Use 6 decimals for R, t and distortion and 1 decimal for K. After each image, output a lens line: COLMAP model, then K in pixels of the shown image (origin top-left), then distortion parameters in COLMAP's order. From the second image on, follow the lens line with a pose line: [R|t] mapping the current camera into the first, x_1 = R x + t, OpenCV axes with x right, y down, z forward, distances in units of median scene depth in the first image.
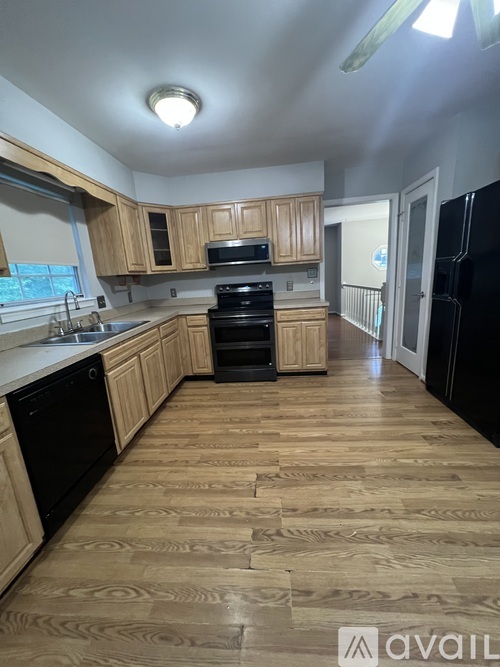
lens RADIAL K [[266.4, 0, 246.6], [0, 266.4, 333.3], [0, 0, 1]] dist [-0.004394, 0.000302]
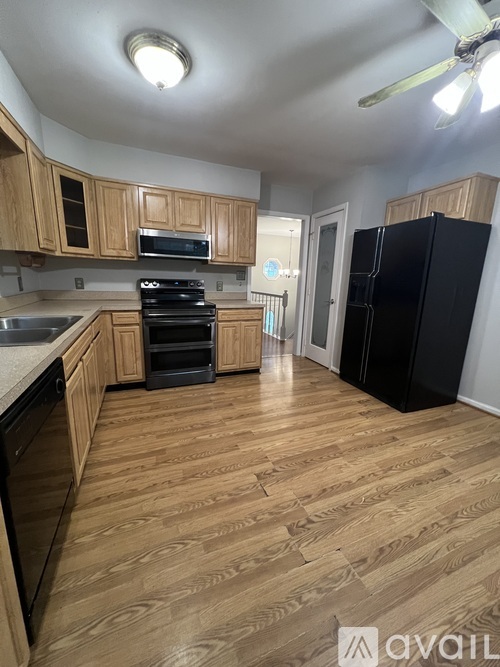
lens RADIAL K [[266.4, 0, 248.2], [0, 266.4, 334.0], [0, 0, 1]] dist [-0.004394, 0.000302]
pose [[0.885646, -0.002101, 0.464356, -0.366006], [0.007931, 0.999912, -0.010602, 0.021943], [-0.464293, 0.013072, 0.885585, 0.119672]]
